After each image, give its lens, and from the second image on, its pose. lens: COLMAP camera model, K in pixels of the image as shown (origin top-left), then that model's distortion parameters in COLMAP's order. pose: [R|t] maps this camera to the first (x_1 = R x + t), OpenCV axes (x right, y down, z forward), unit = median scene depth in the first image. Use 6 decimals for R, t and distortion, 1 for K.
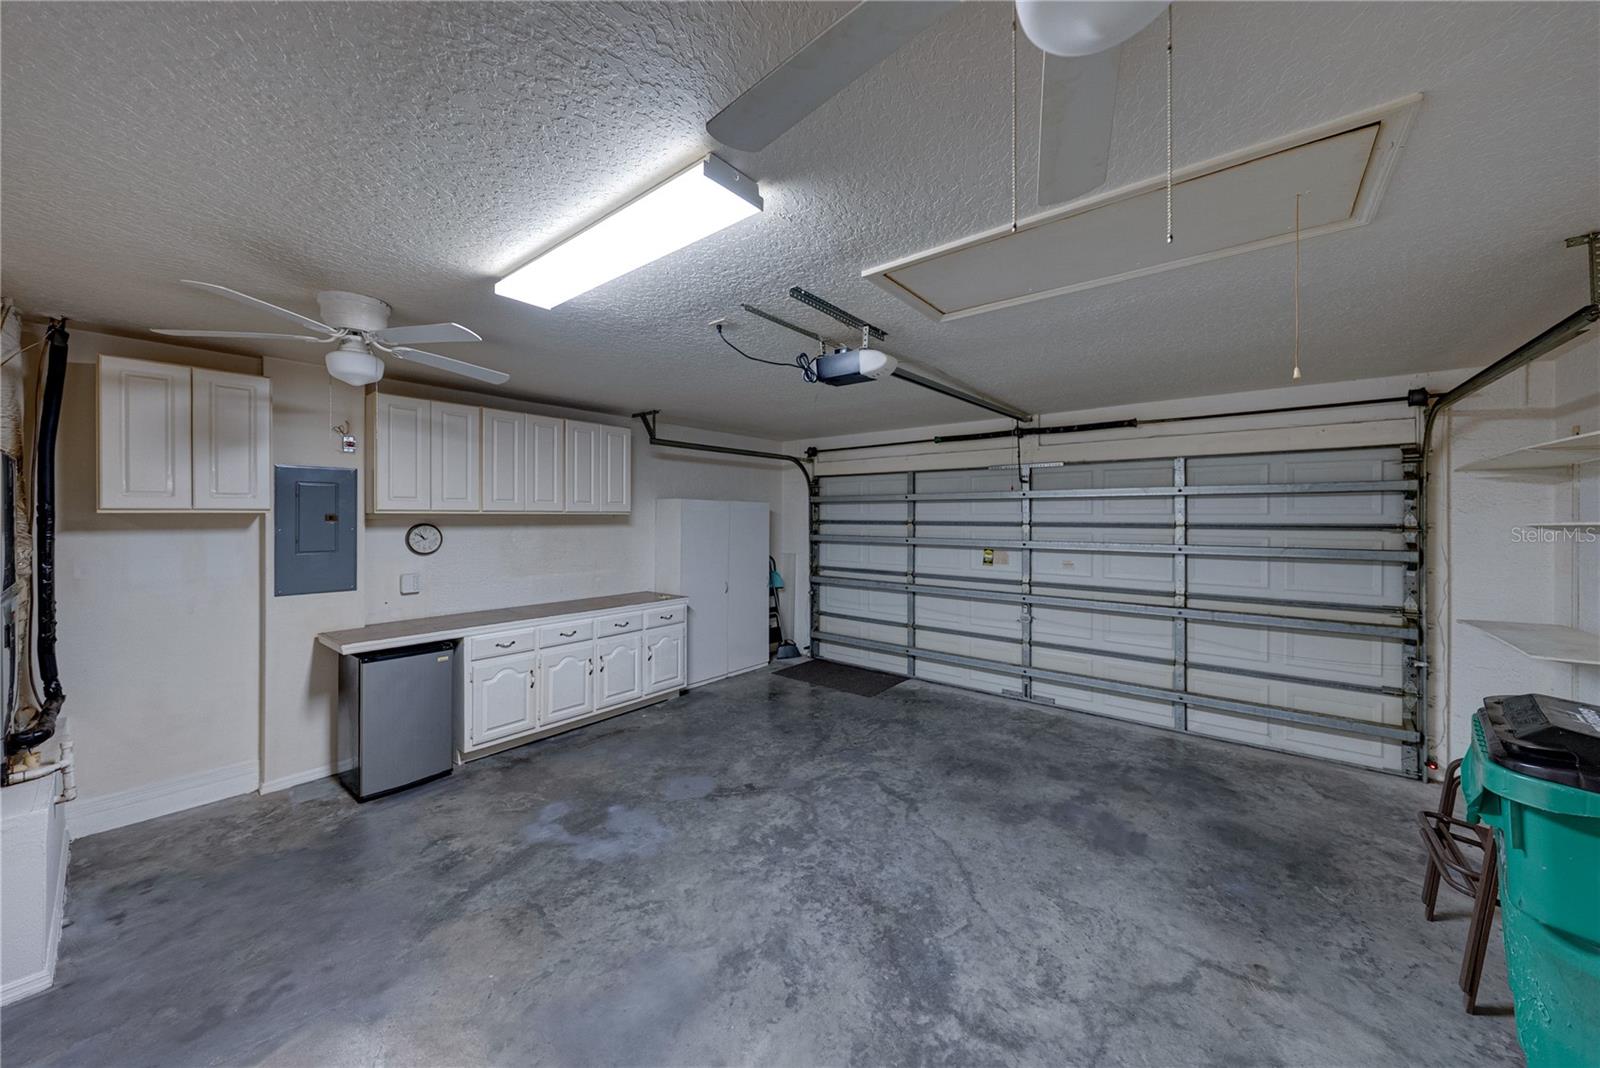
lens RADIAL K [[556.0, 0, 803.0], [0, 556.0, 520.7], [0, 0, 1]] dist [-0.000135, -0.000002]
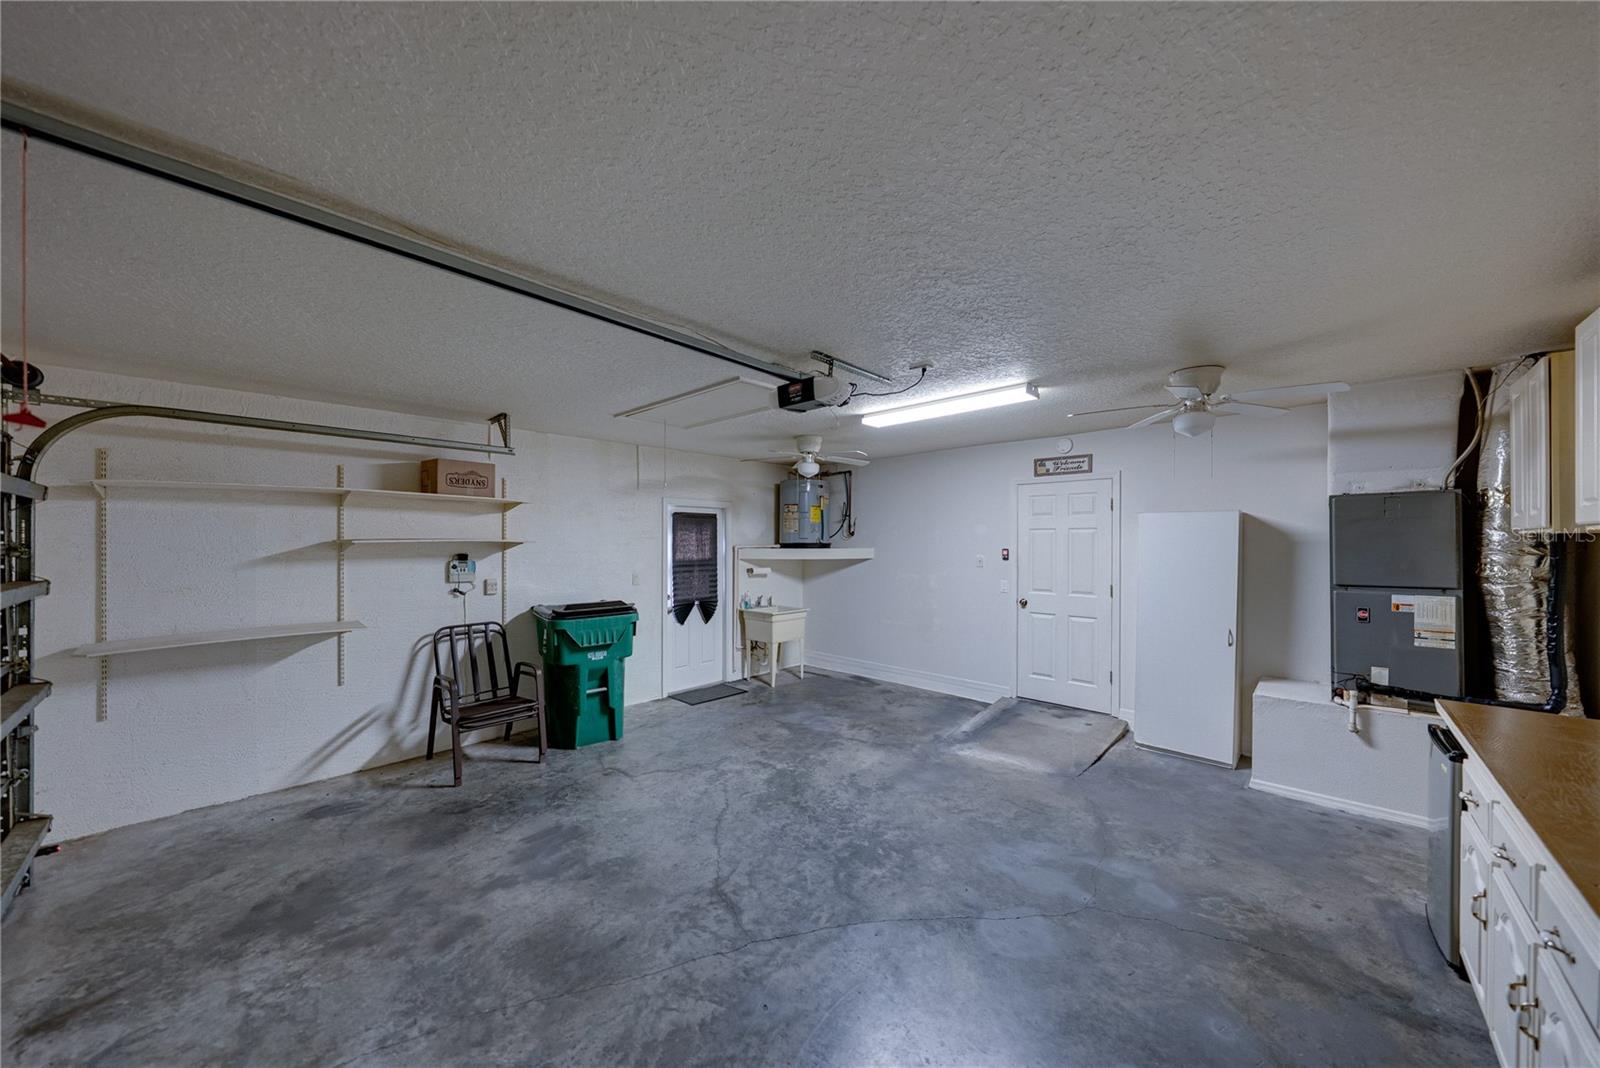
lens RADIAL K [[556.0, 0, 797.4], [0, 556.0, 537.9], [0, 0, 1]] dist [-0.000135, -0.000002]
pose [[-0.997060, -0.001773, 0.076603, 0.018549], [-0.001484, 0.999992, 0.003831, -0.008198], [-0.076609, 0.003706, -0.997054, 2.071972]]
